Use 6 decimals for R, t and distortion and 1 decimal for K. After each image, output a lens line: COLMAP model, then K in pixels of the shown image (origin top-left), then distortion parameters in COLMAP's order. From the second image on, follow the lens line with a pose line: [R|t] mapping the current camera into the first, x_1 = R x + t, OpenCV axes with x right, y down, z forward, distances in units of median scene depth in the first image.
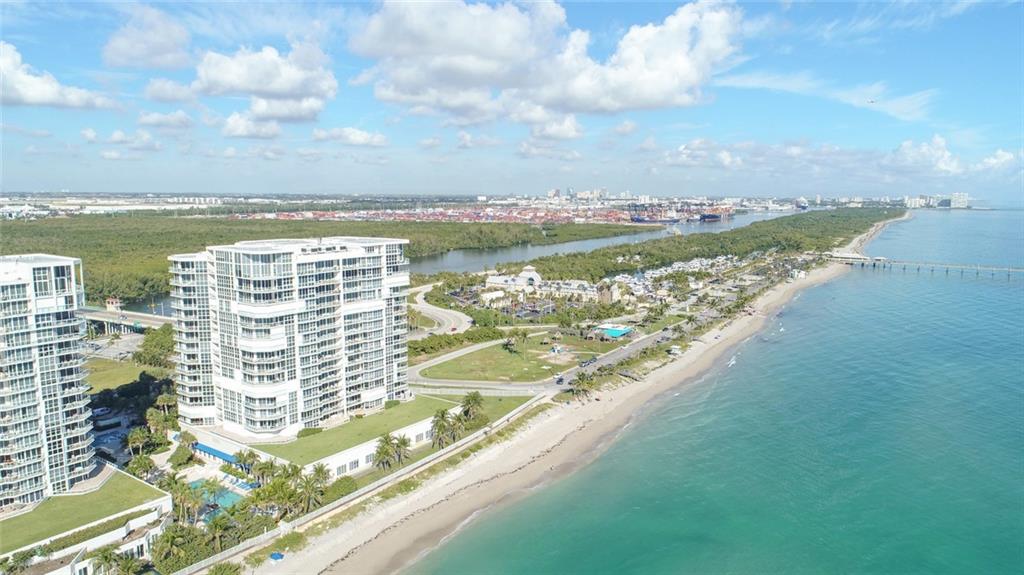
lens RADIAL K [[681.1, 0, 509.2], [0, 681.1, 292.0], [0, 0, 1]] dist [-0.018456, 0.002774]
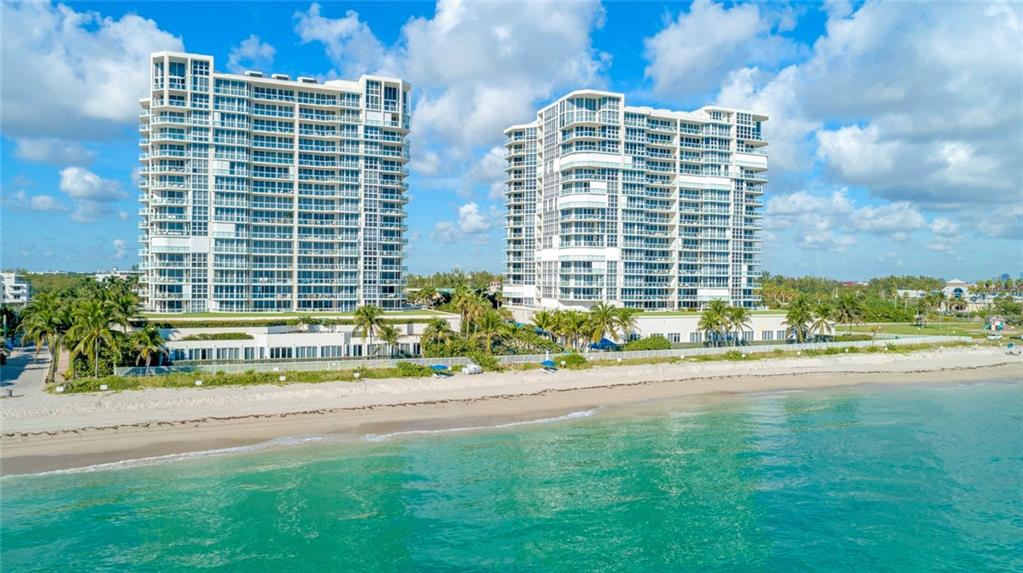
lens RADIAL K [[691.9, 0, 509.1], [0, 691.9, 294.7], [0, 0, 1]] dist [-0.020936, 0.023467]
pose [[0.844908, 0.013132, -0.534750, 0.040006], [-0.081030, 0.991304, -0.103685, 0.291124], [0.528738, 0.130935, 0.838625, 0.202189]]
